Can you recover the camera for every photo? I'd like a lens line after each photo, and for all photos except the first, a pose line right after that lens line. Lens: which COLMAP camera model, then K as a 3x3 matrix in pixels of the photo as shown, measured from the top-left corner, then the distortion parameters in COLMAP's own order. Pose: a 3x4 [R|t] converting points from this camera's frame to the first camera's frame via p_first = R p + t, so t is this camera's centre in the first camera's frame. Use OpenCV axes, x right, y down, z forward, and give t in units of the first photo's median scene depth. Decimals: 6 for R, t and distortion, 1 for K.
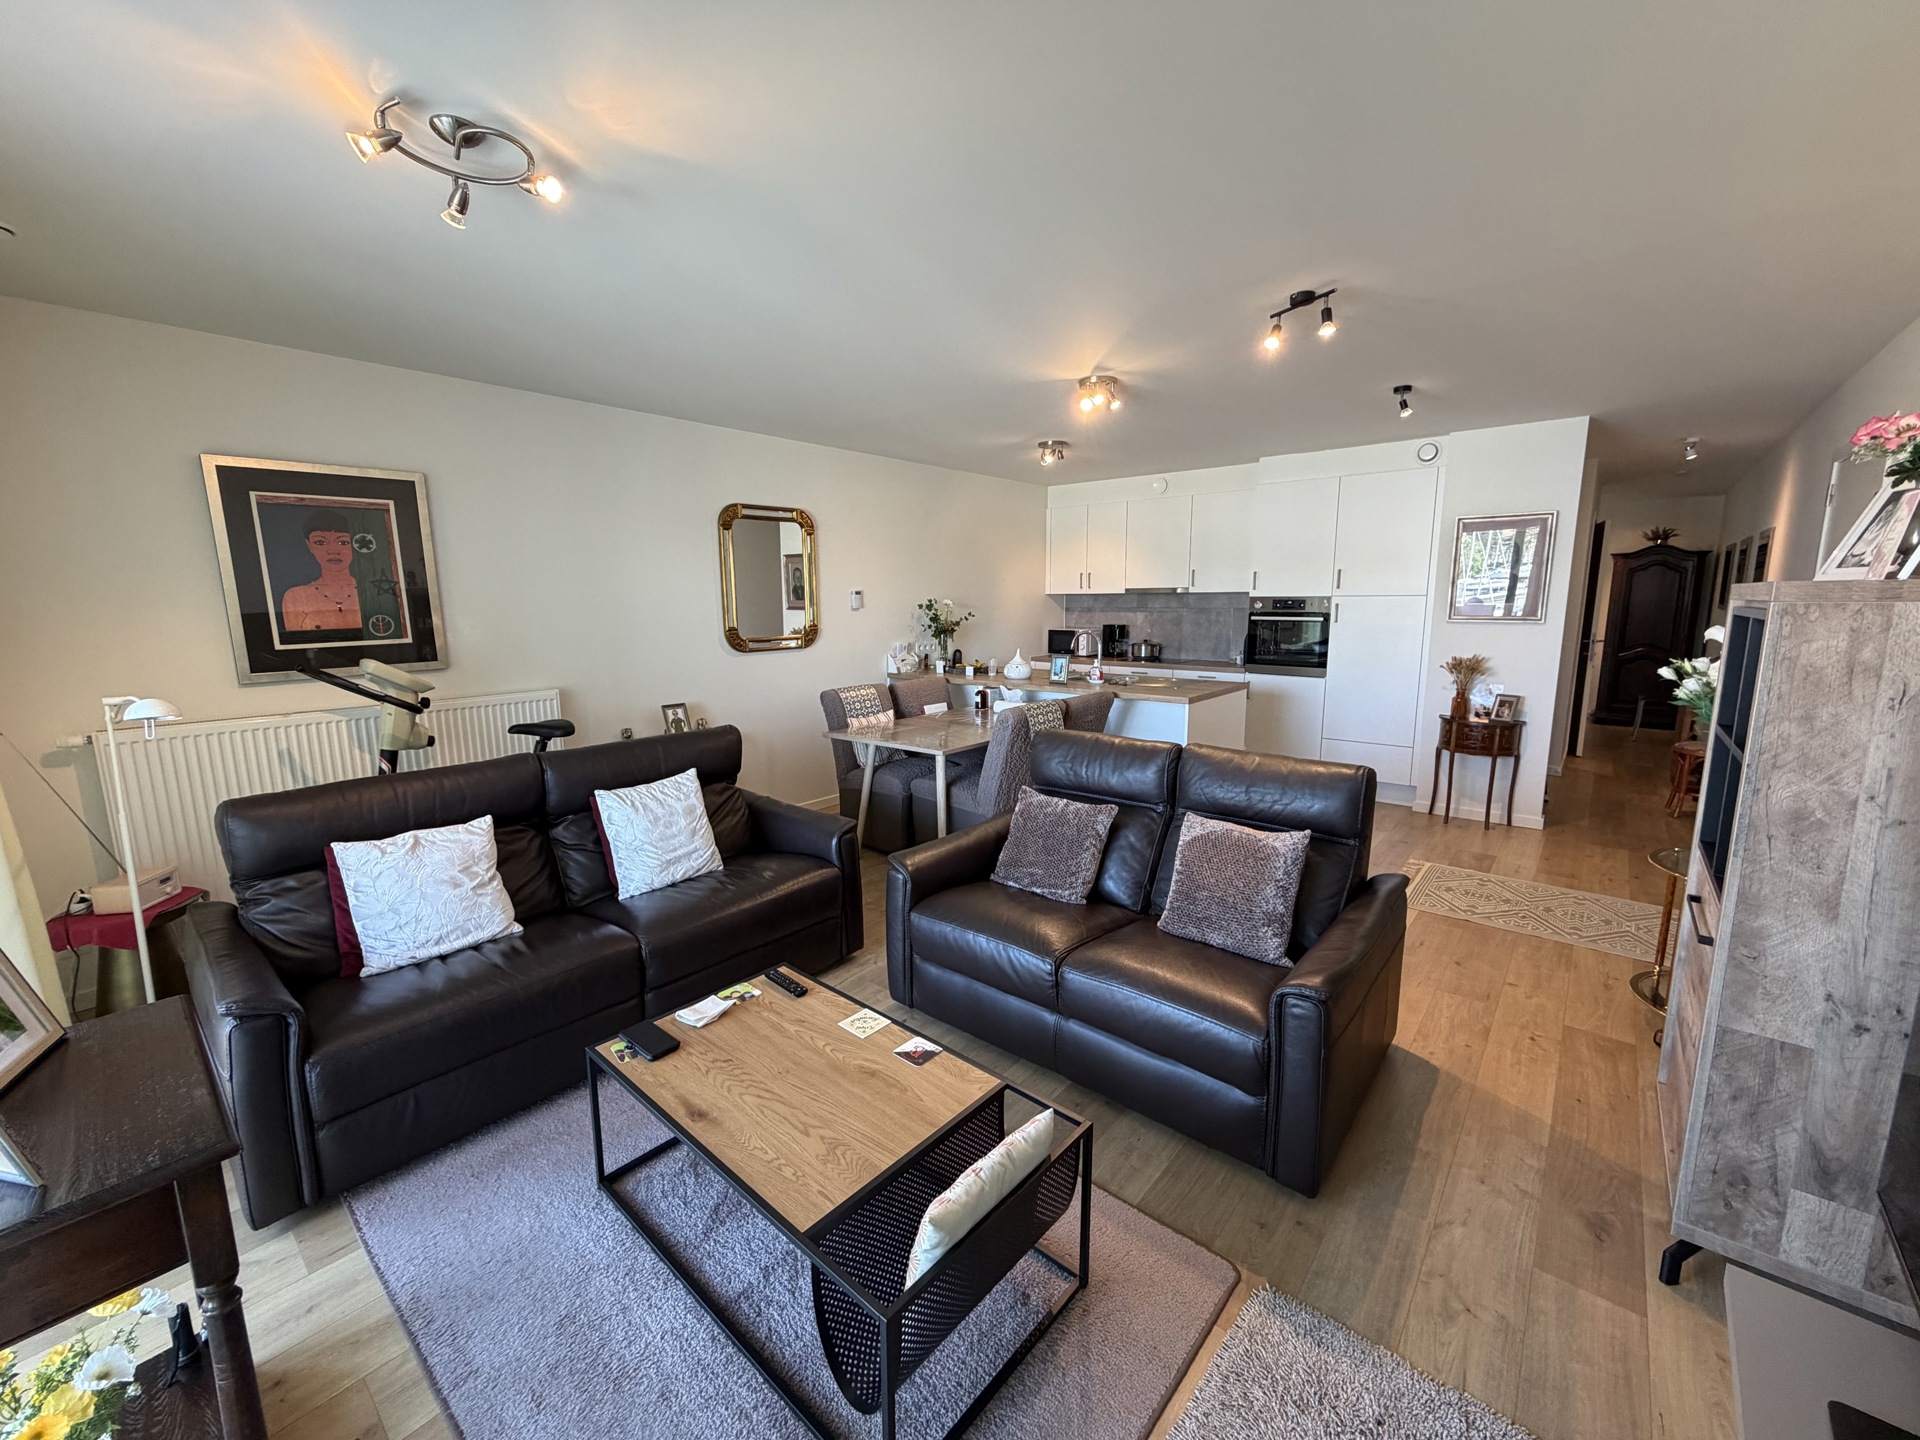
lens RADIAL K [[759.2, 0, 954.6], [0, 759.2, 719.4], [0, 0, 1]] dist [-0.000351, 0.000039]
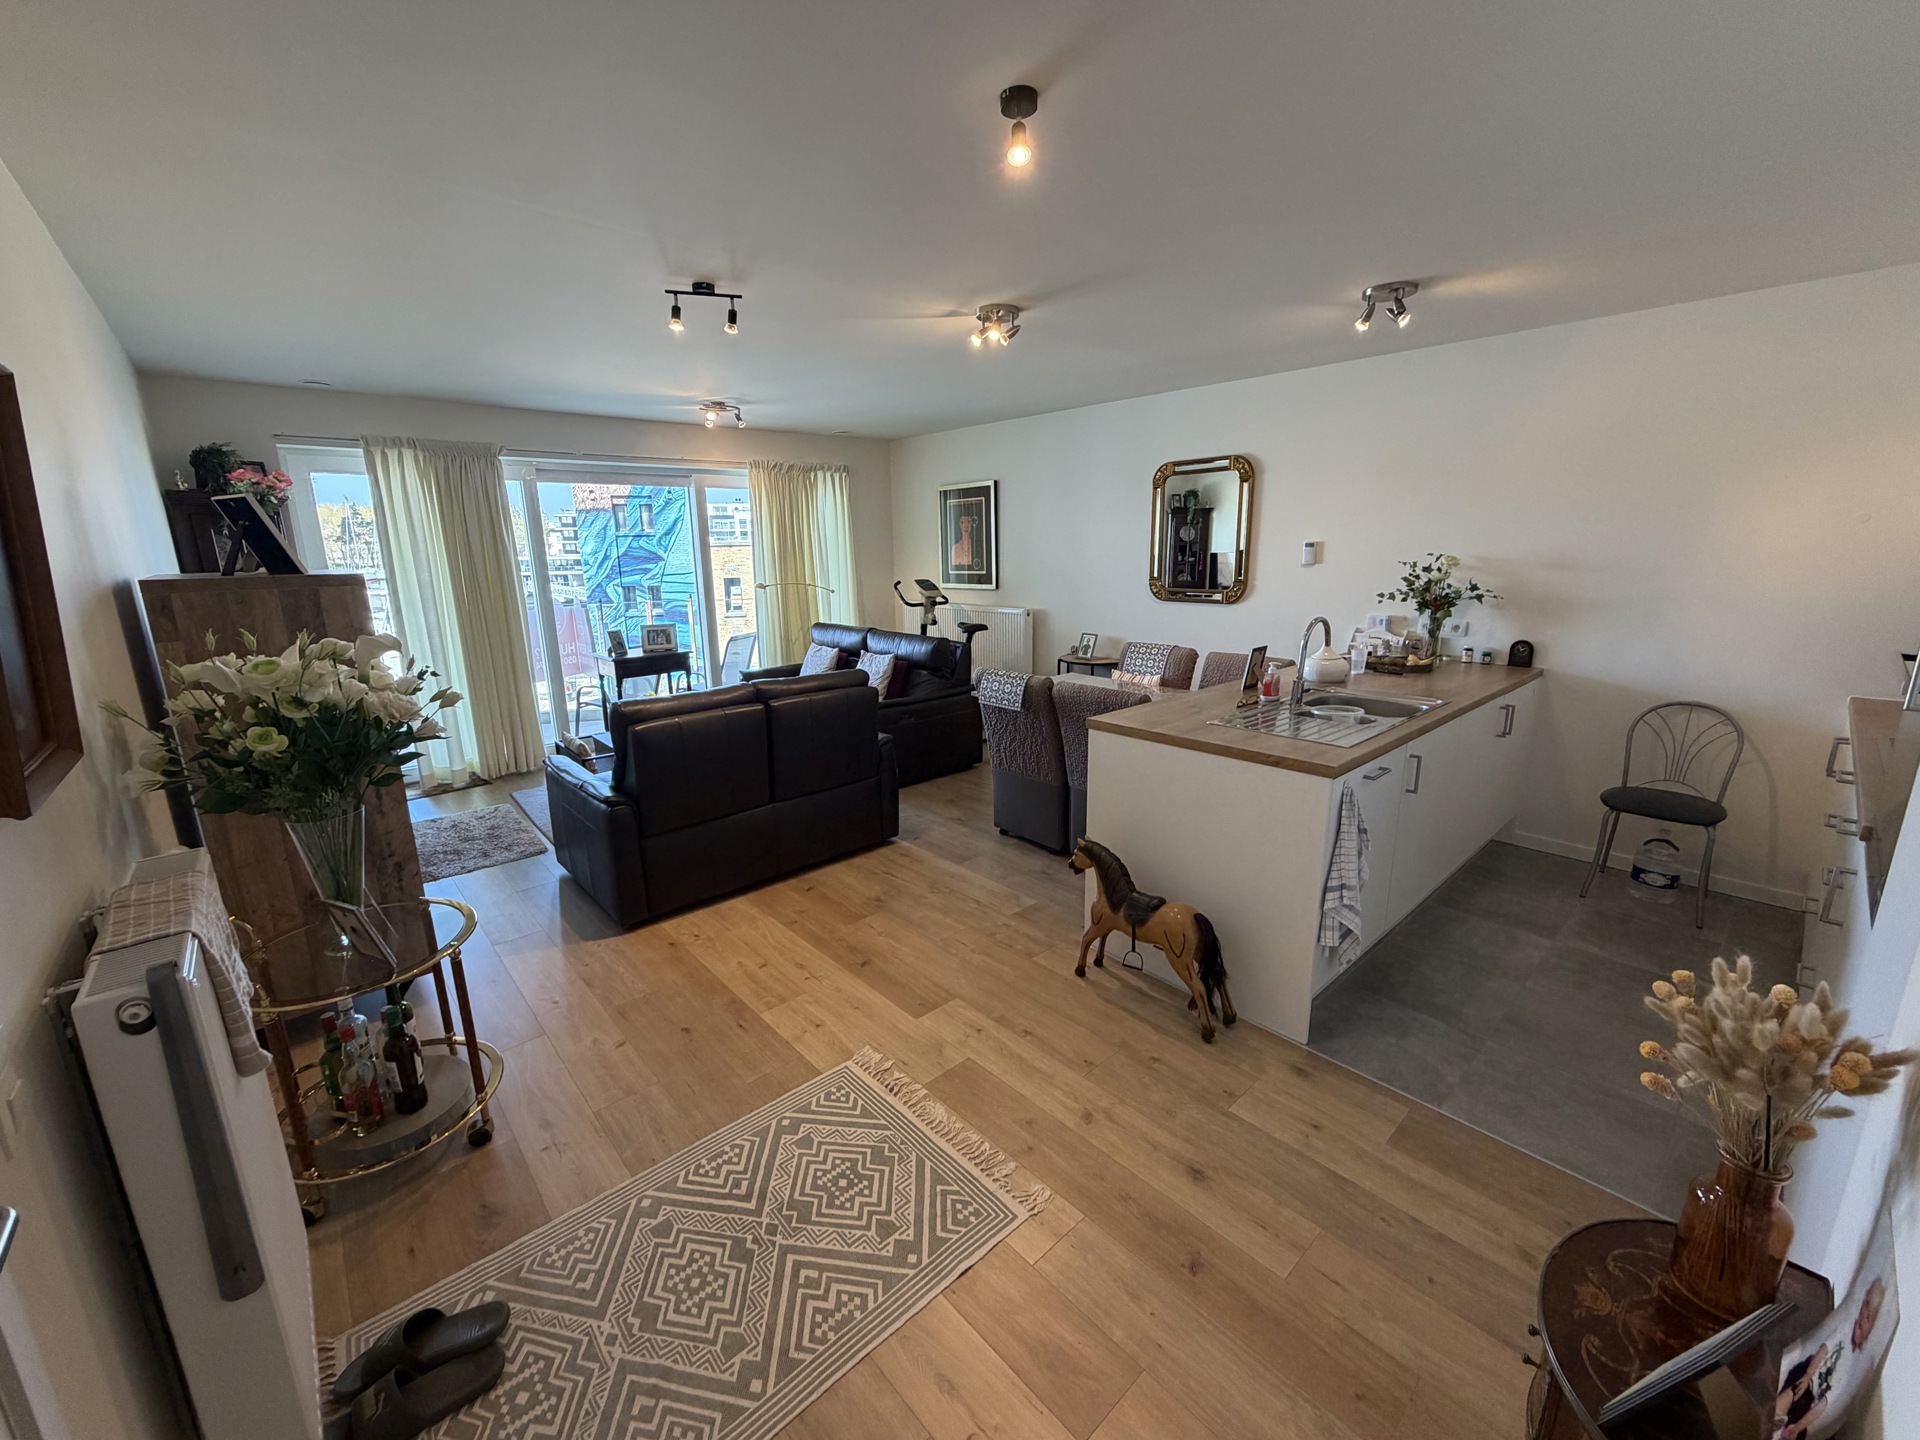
lens RADIAL K [[759.2, 0, 958.1], [0, 759.2, 719.7], [0, 0, 1]] dist [-0.000351, 0.000039]
pose [[-0.125491, 0.237796, -0.963174, 0.609514], [-0.142526, 0.956457, 0.254708, -0.114354], [0.981804, 0.169241, -0.086135, 0.593874]]
